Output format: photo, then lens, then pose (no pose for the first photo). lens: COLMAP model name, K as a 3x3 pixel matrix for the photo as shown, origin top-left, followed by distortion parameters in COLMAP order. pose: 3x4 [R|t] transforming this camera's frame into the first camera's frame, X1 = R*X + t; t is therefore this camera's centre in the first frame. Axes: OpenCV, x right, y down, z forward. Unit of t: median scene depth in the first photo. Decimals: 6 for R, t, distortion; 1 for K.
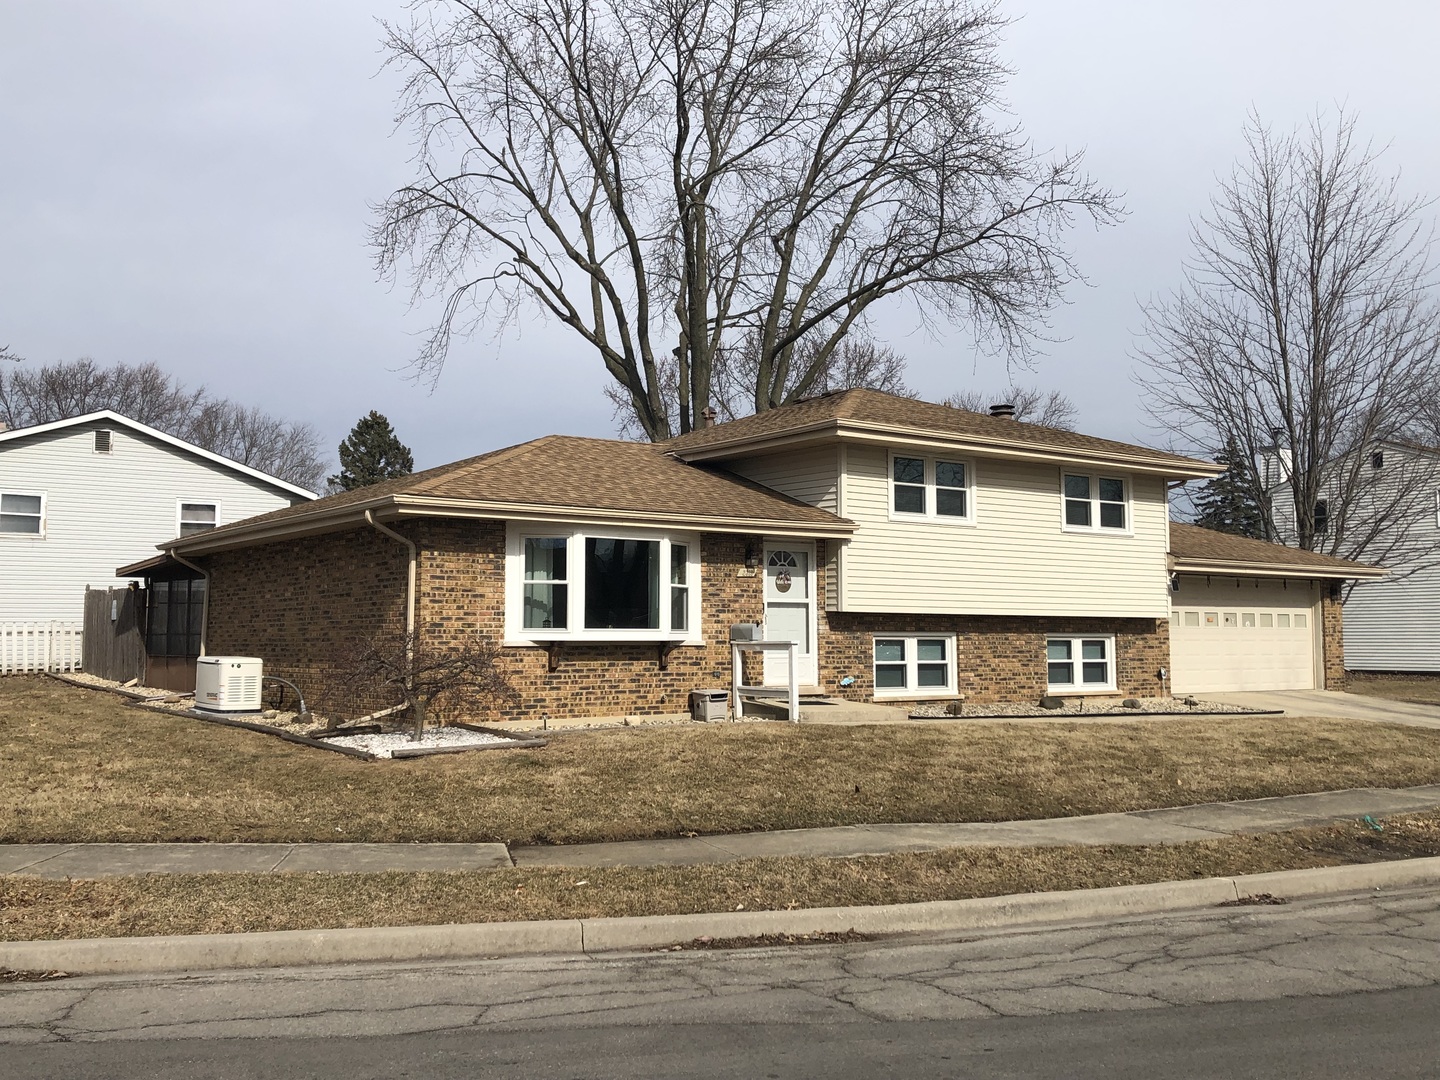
lens RADIAL K [[1381.5, 0, 690.8], [0, 1381.5, 525.6], [0, 0, 1]] dist [0.147541, -0.466796]
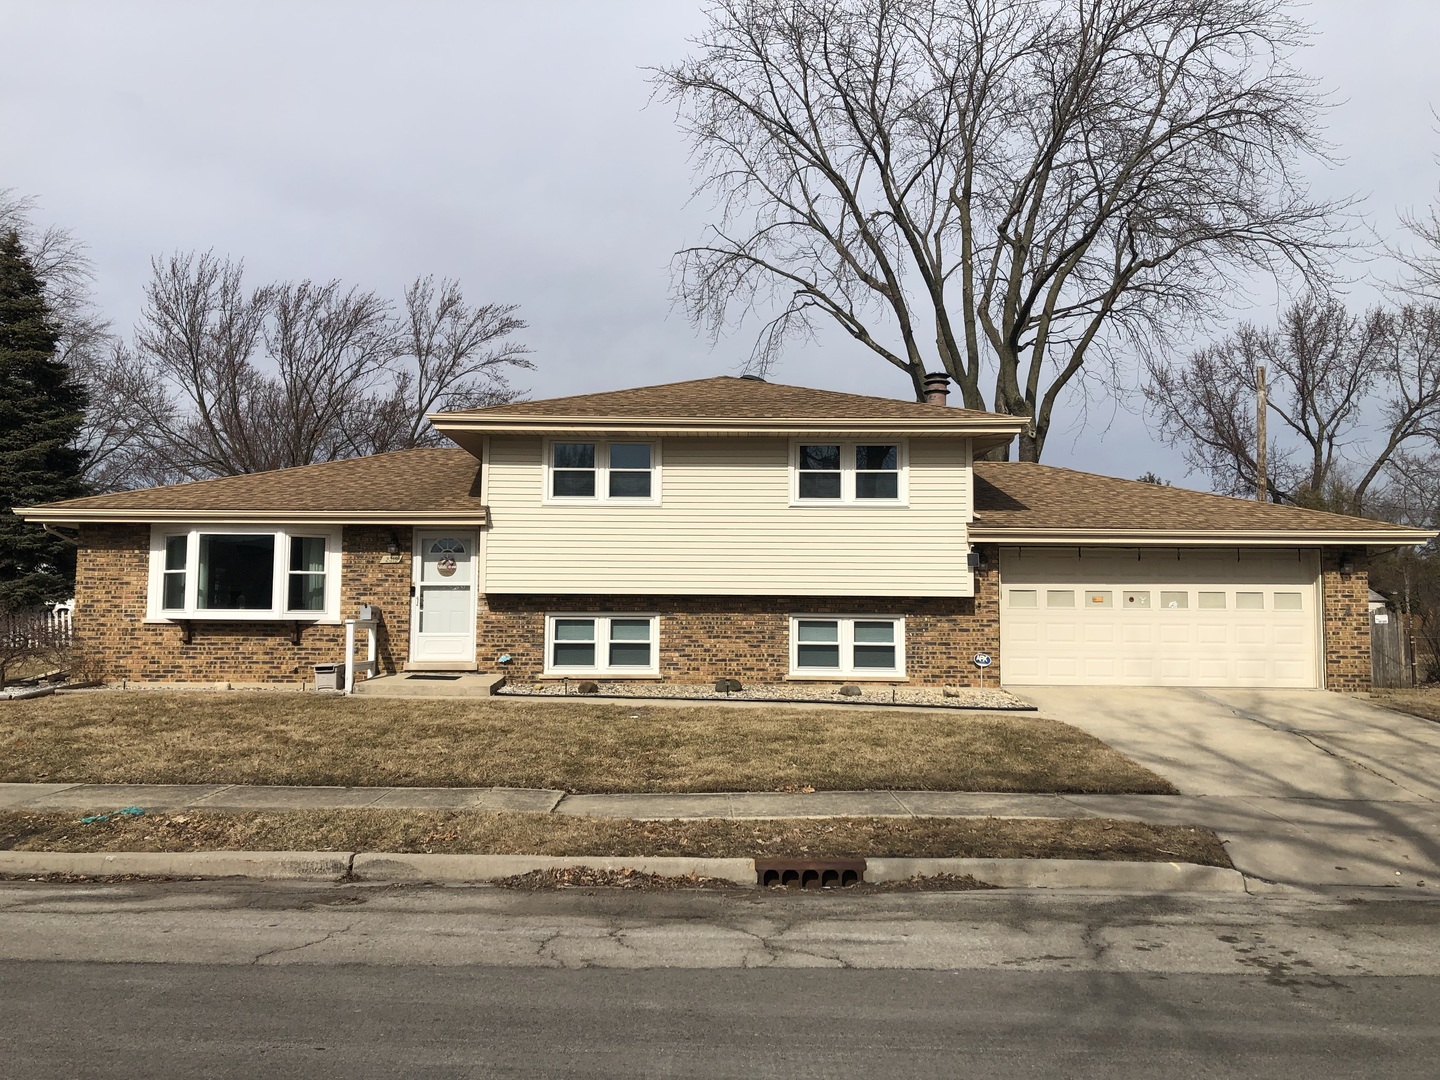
lens RADIAL K [[1160.8, 0, 719.0], [0, 1160.8, 522.5], [0, 0, 1]] dist [0.085841, -0.160907]
pose [[0.811938, -0.045341, -0.581980, 0.773926], [0.041390, 0.998941, -0.020081, 0.032814], [0.582275, -0.007783, 0.812955, 0.370396]]
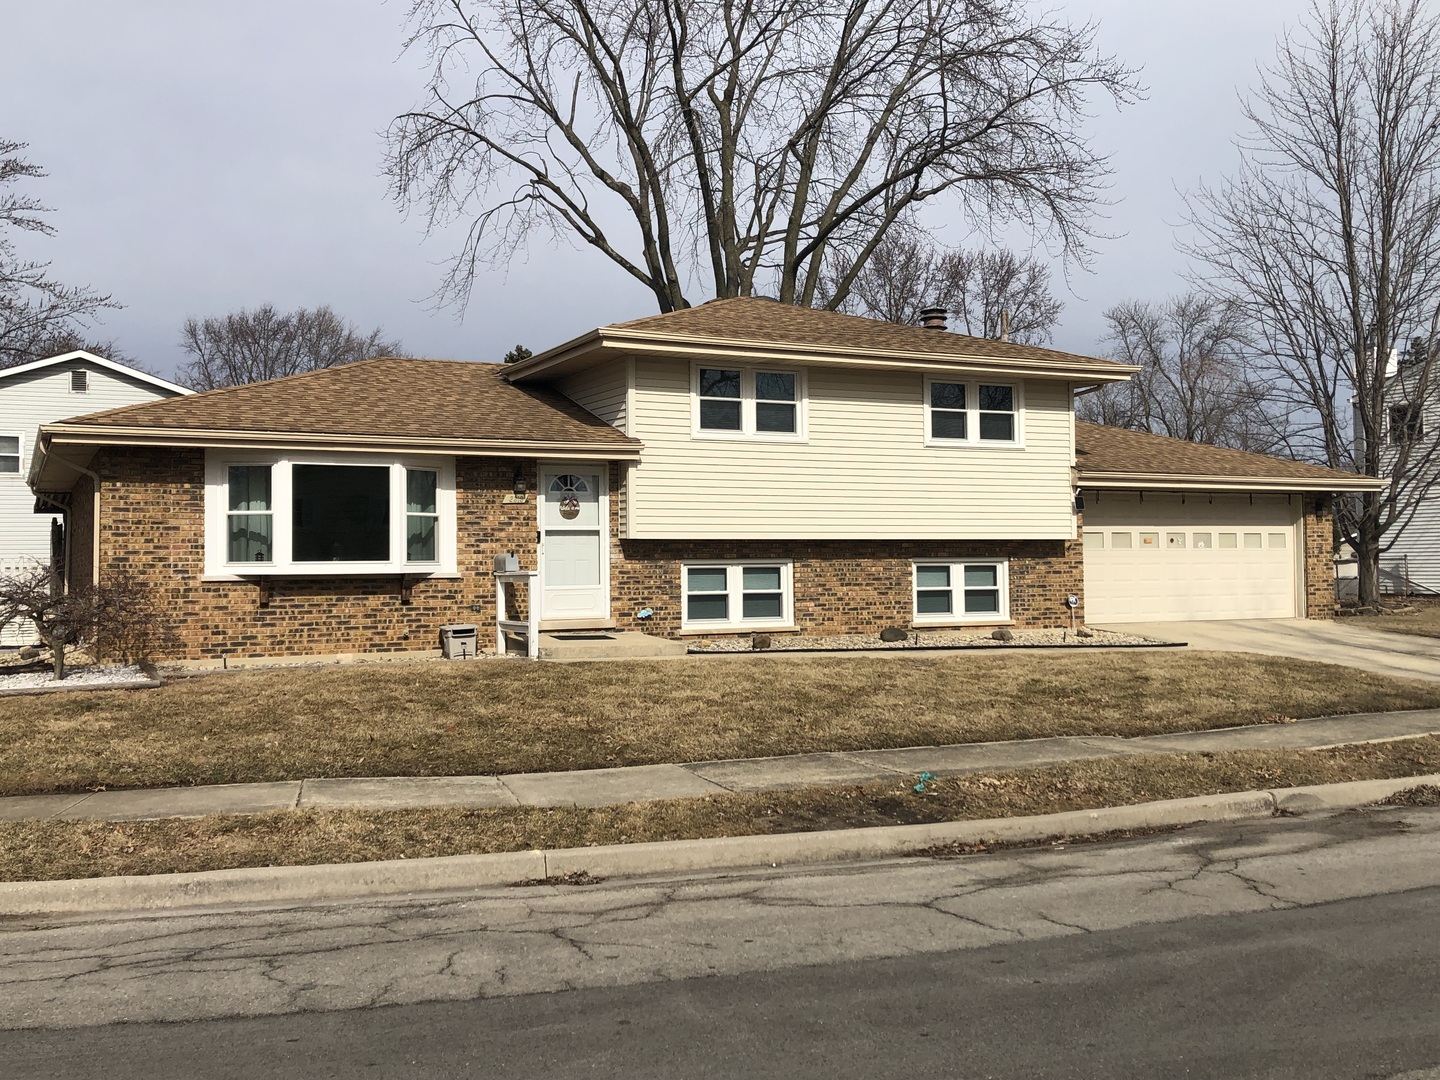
lens RADIAL K [[1384.2, 0, 704.4], [0, 1384.2, 514.6], [0, 0, 1]] dist [0.088847, -0.169871]
pose [[0.986997, -0.017254, -0.159808, 0.302070], [0.024211, 0.998837, 0.041691, 0.008563], [0.158903, -0.045019, 0.986267, 0.097237]]
